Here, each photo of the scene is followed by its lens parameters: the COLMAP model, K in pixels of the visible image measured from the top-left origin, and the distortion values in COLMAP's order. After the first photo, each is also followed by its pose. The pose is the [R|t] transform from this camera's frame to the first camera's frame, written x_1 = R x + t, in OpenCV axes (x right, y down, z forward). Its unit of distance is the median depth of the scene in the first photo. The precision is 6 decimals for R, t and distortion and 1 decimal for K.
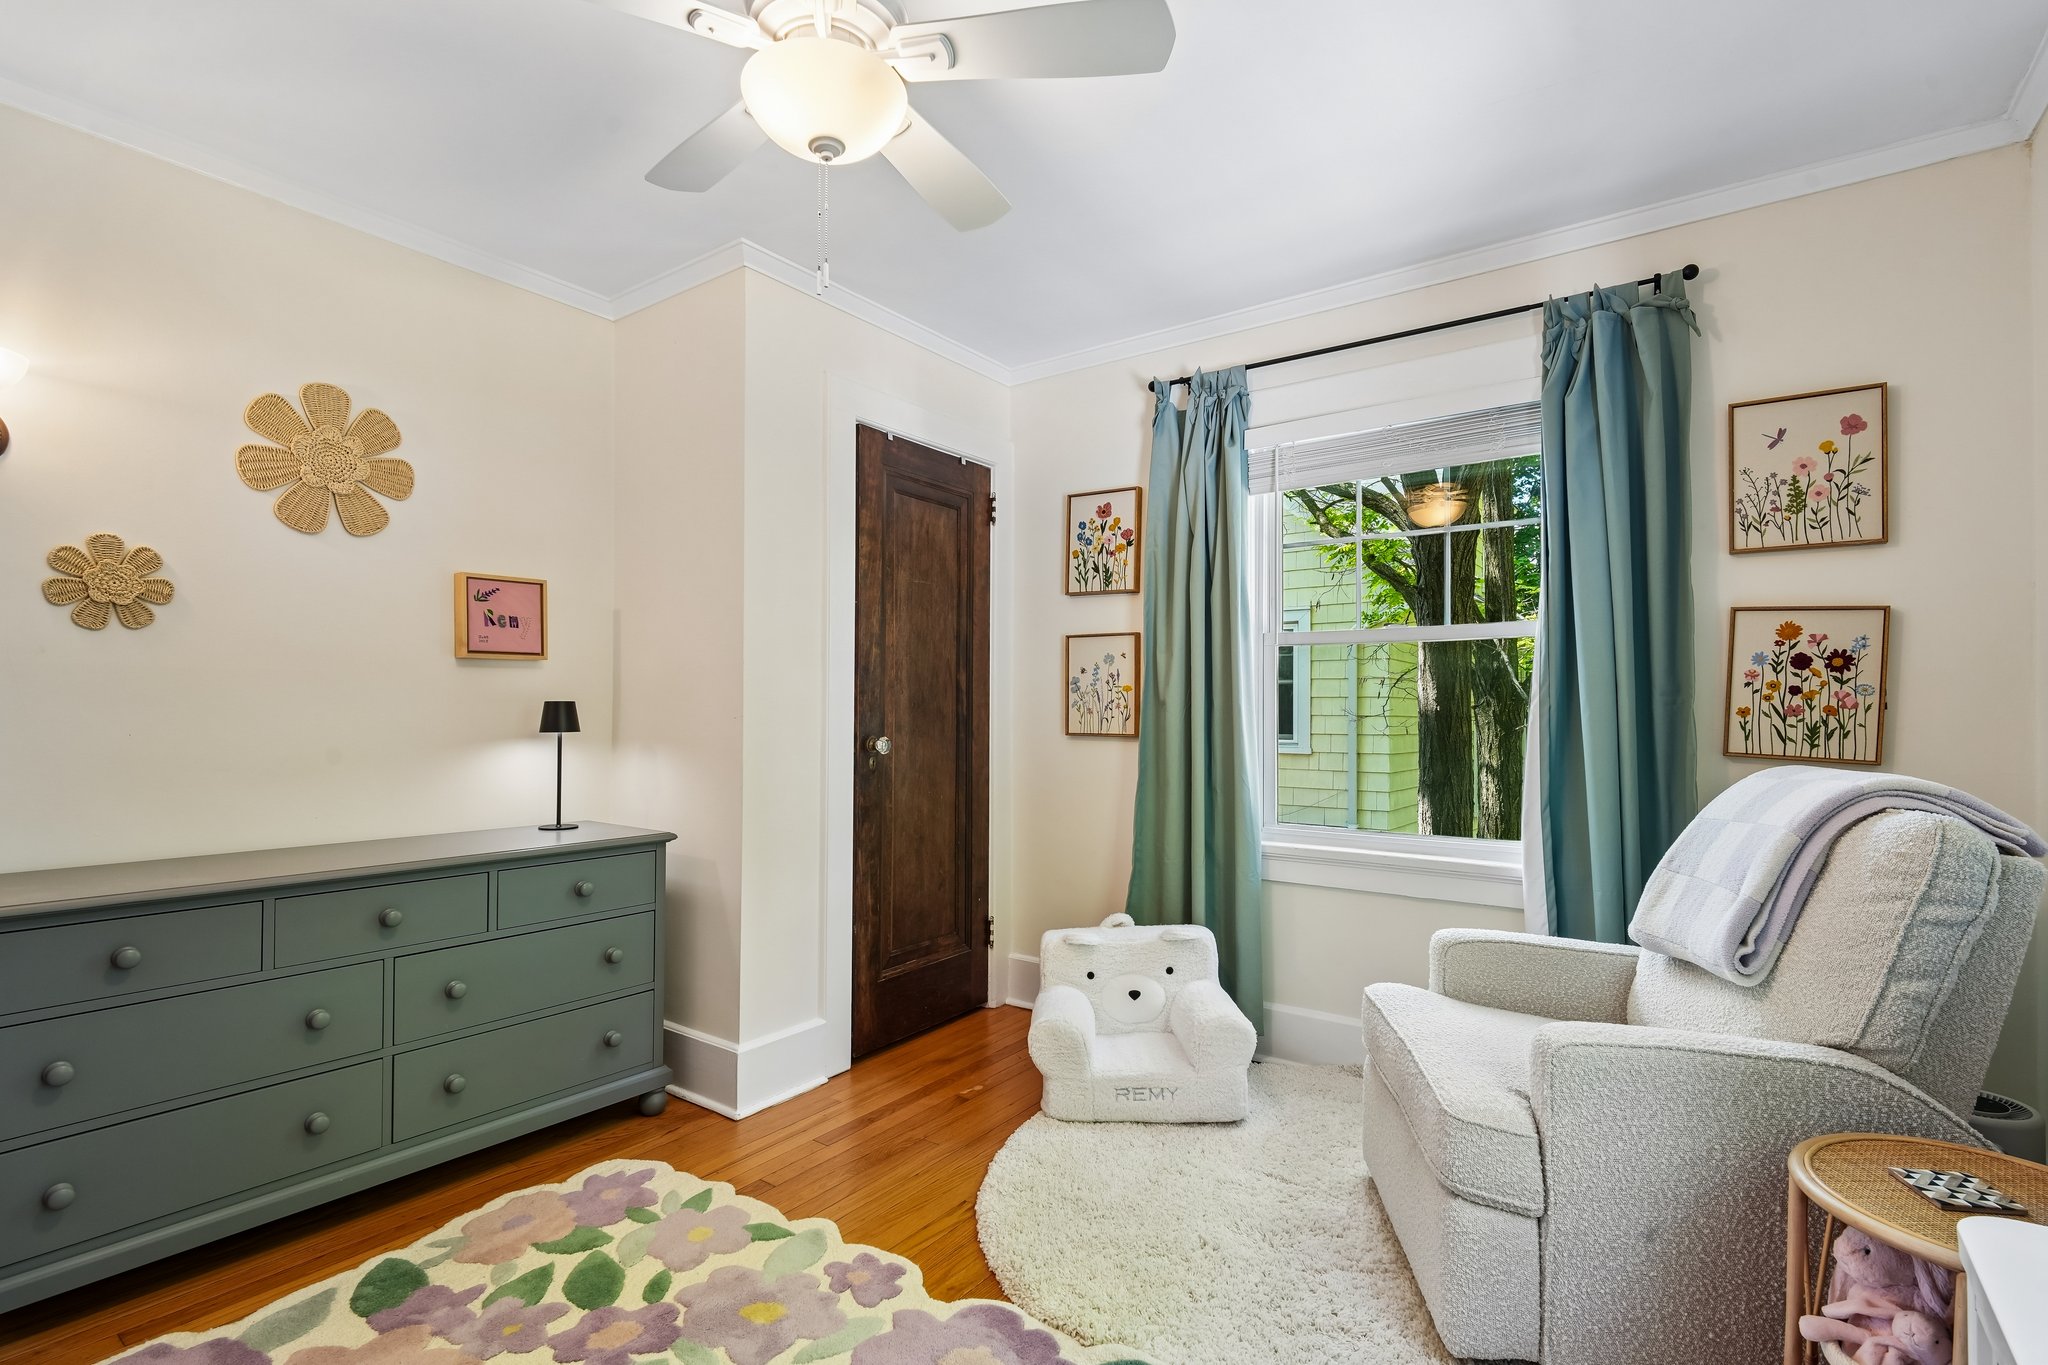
lens RADIAL K [[958.9, 0, 1010.8], [0, 958.9, 676.4], [0, 0, 1]] dist [-0.005837, -0.000471]
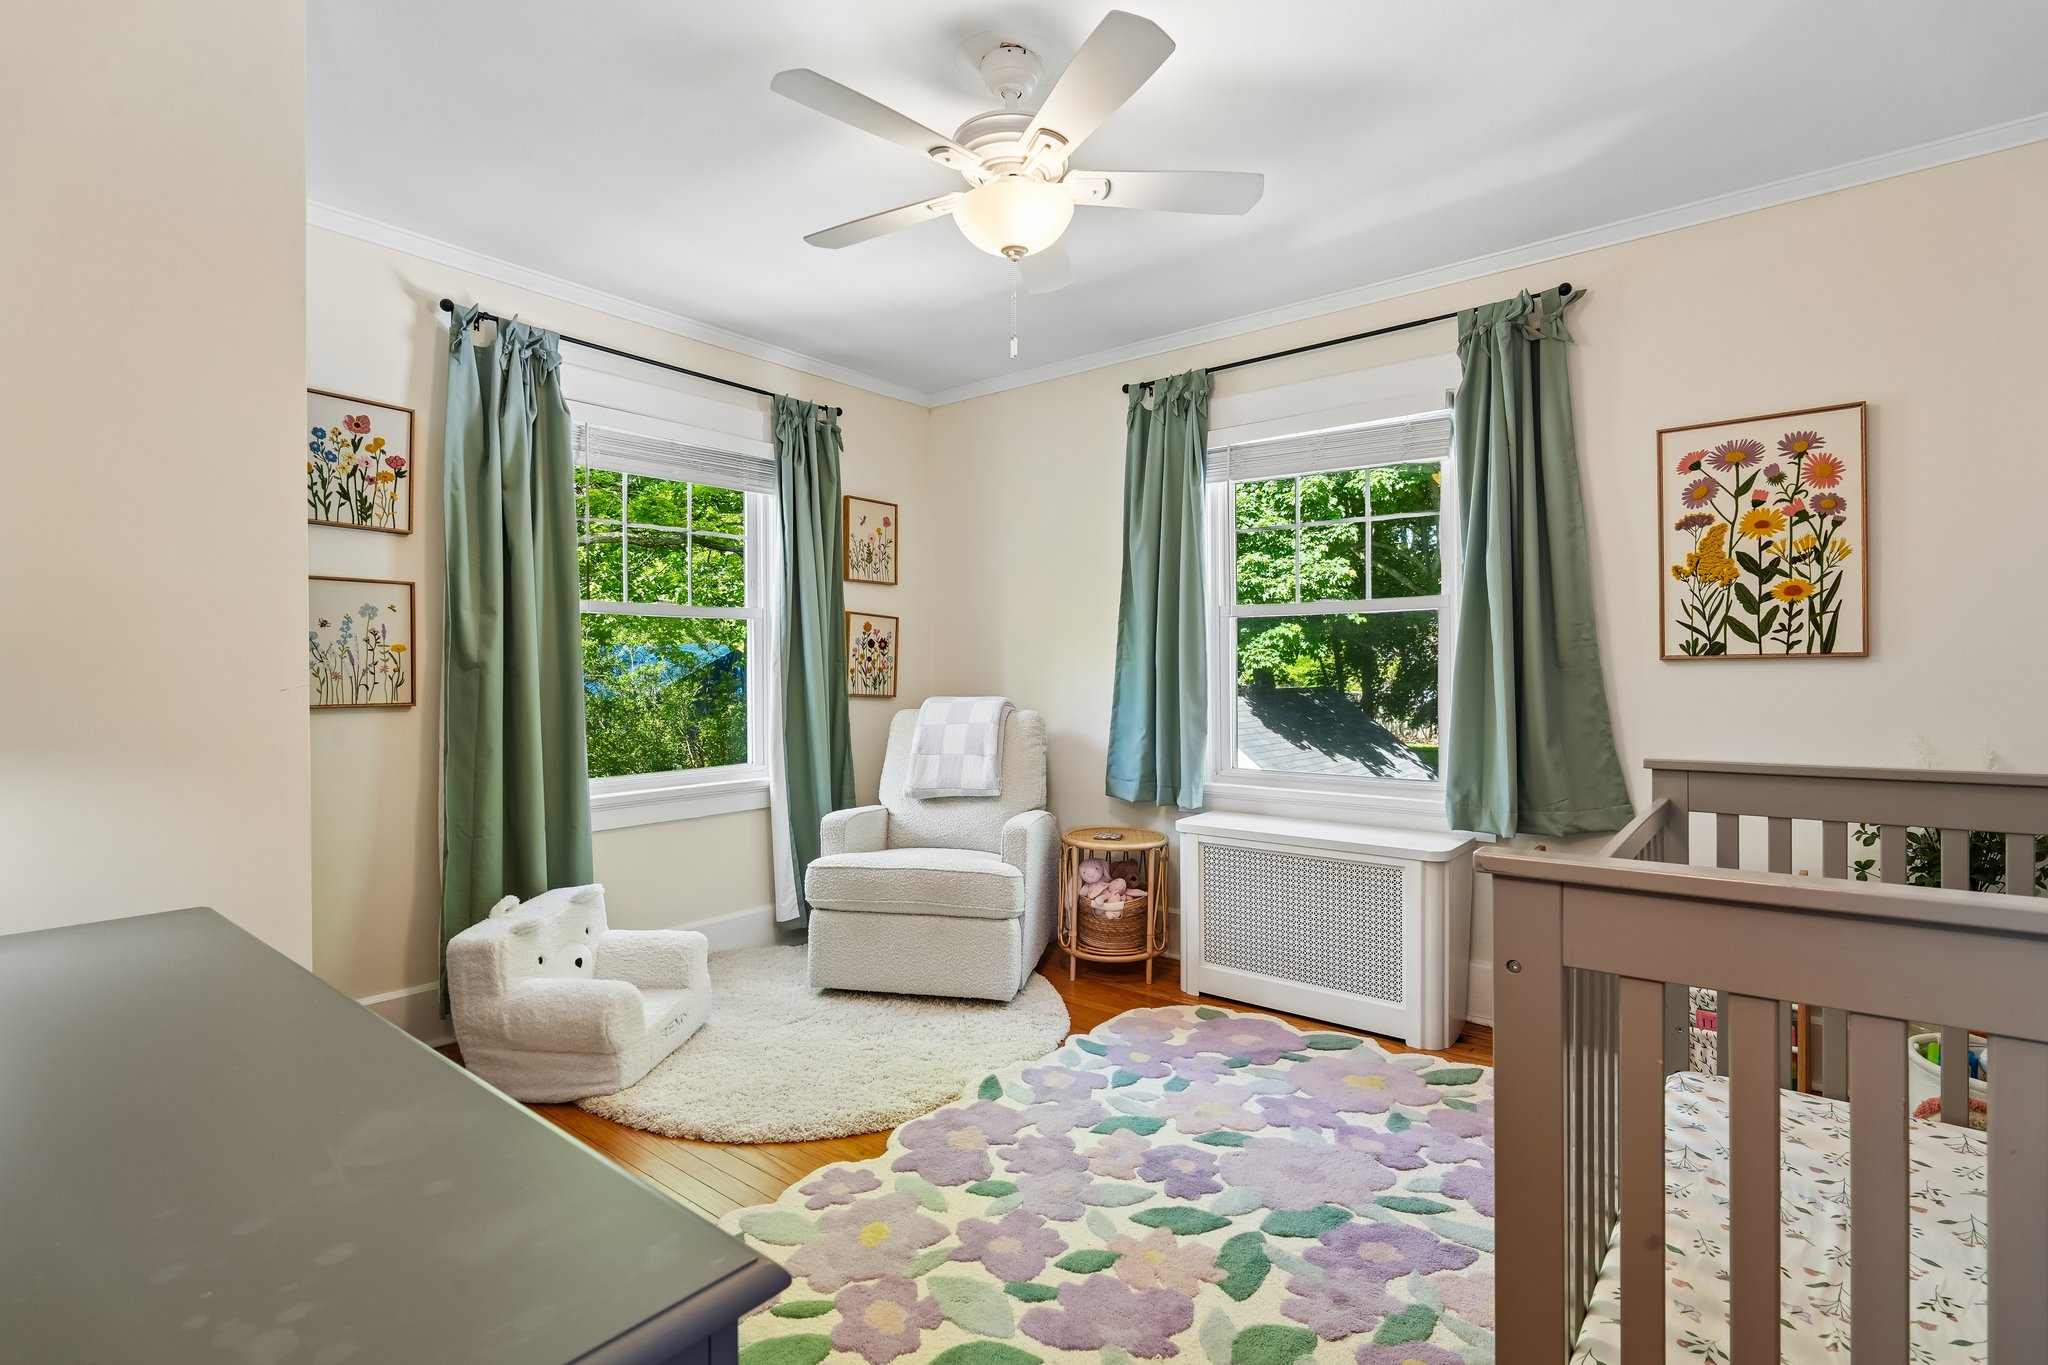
lens RADIAL K [[958.9, 0, 1010.8], [0, 958.9, 676.4], [0, 0, 1]] dist [-0.005837, -0.000471]
pose [[0.042616, -0.006290, 0.999072, -0.682046], [-0.021999, 0.999732, 0.007233, 0.019096], [-0.998849, -0.022287, 0.042466, 0.428397]]
